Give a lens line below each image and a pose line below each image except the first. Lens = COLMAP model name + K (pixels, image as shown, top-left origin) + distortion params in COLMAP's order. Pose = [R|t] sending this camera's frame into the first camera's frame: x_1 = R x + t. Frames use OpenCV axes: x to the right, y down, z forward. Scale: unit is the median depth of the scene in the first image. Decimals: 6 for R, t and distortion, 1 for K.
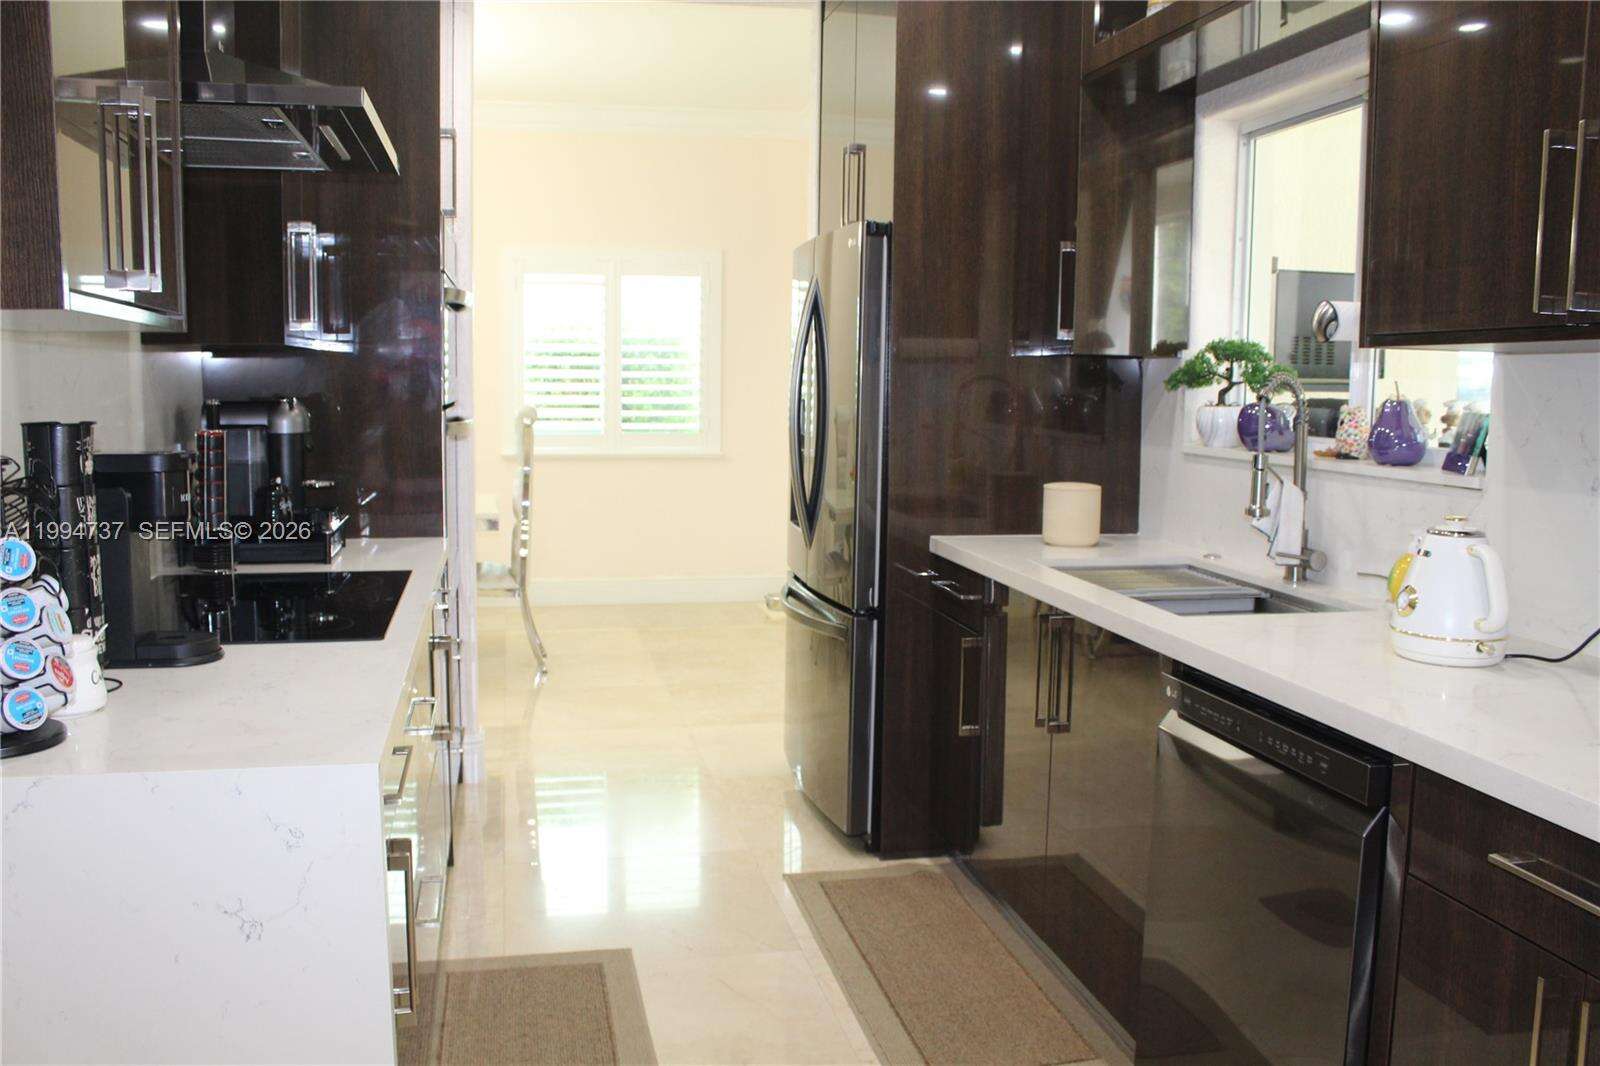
lens RADIAL K [[1343.6, 0, 793.8], [0, 1343.6, 546.7], [0, 0, 1]] dist [-0.159448, 0.130013]
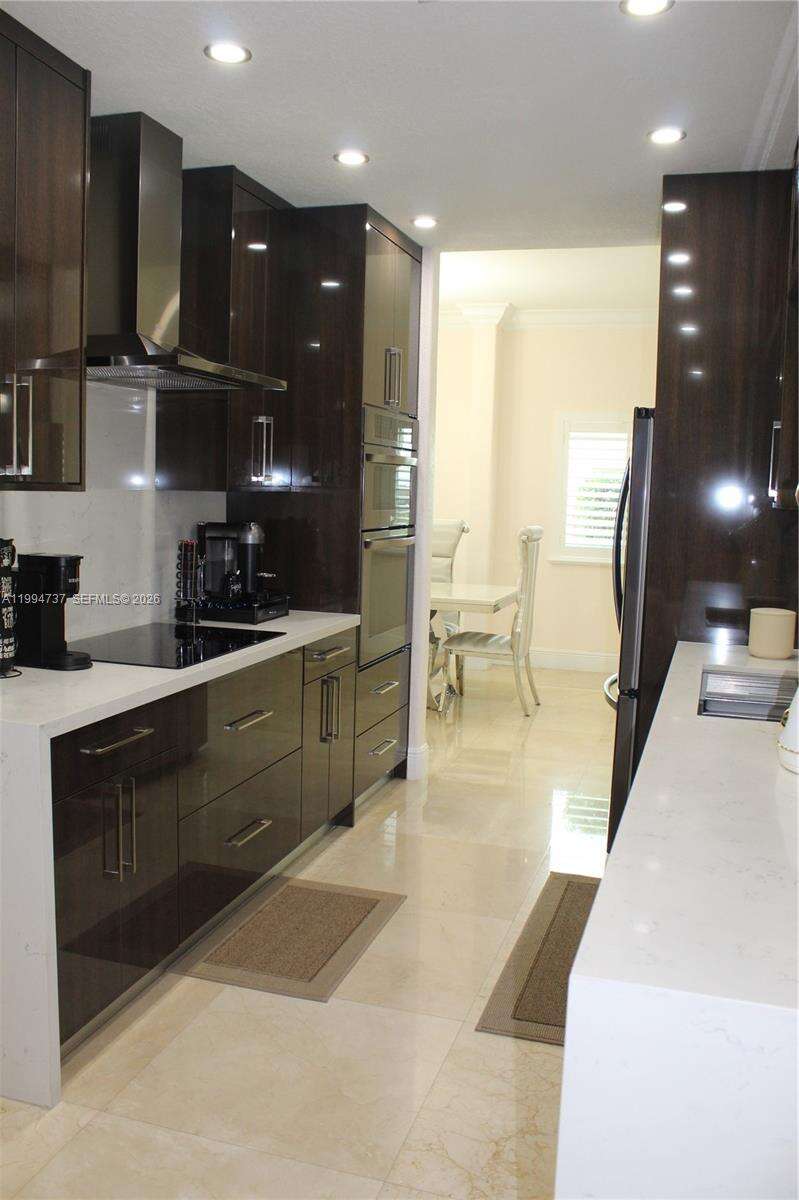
lens RADIAL K [[1007.7, 0, 399.9], [0, 1007.7, 601.7], [0, 0, 1]] dist [-0.159448, 0.130013]
pose [[0.873225, 0.068707, -0.482450, 0.394921], [-0.079170, 0.996860, -0.001331, -0.027245], [0.480844, 0.039358, 0.875922, -0.007835]]
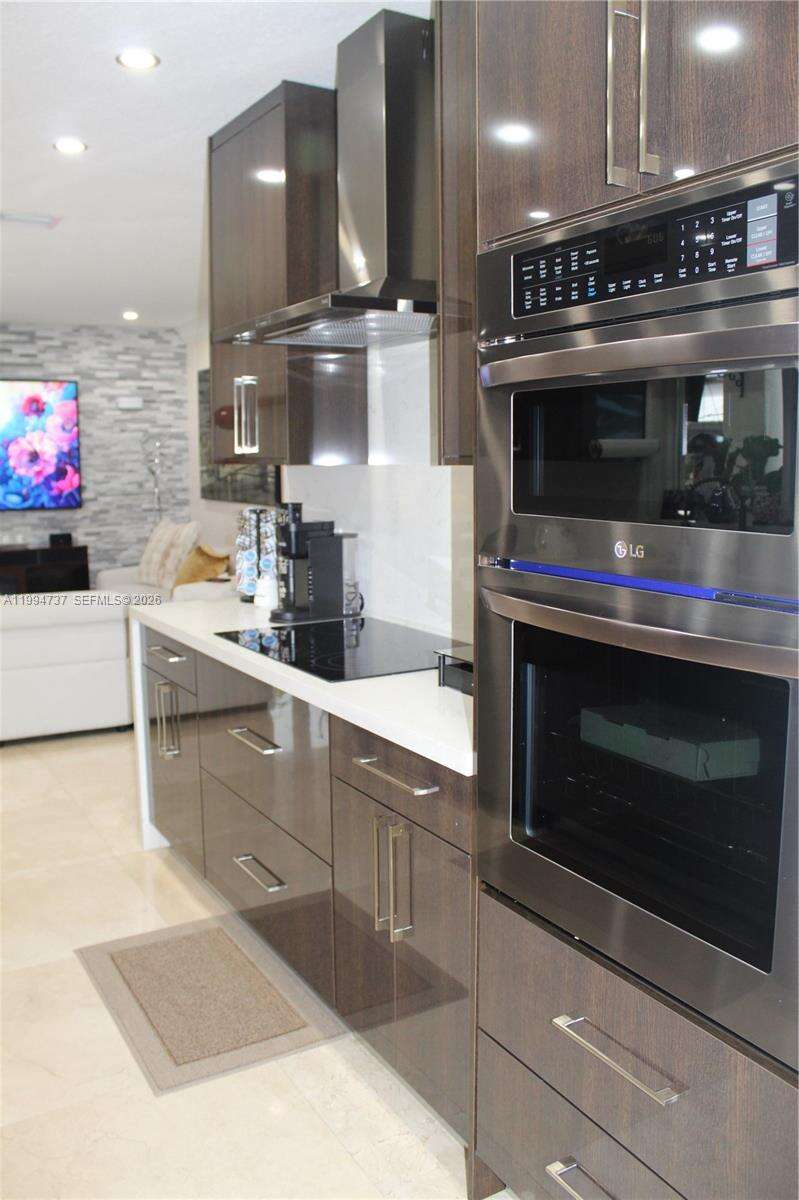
lens RADIAL K [[1007.7, 0, 397.9], [0, 1007.7, 587.7], [0, 0, 1]] dist [-0.159448, 0.130013]
pose [[-0.949107, 0.050586, -0.310865, -0.091859], [-0.031342, 0.966948, 0.253039, -0.245359], [0.313391, 0.249905, -0.916152, 1.625983]]
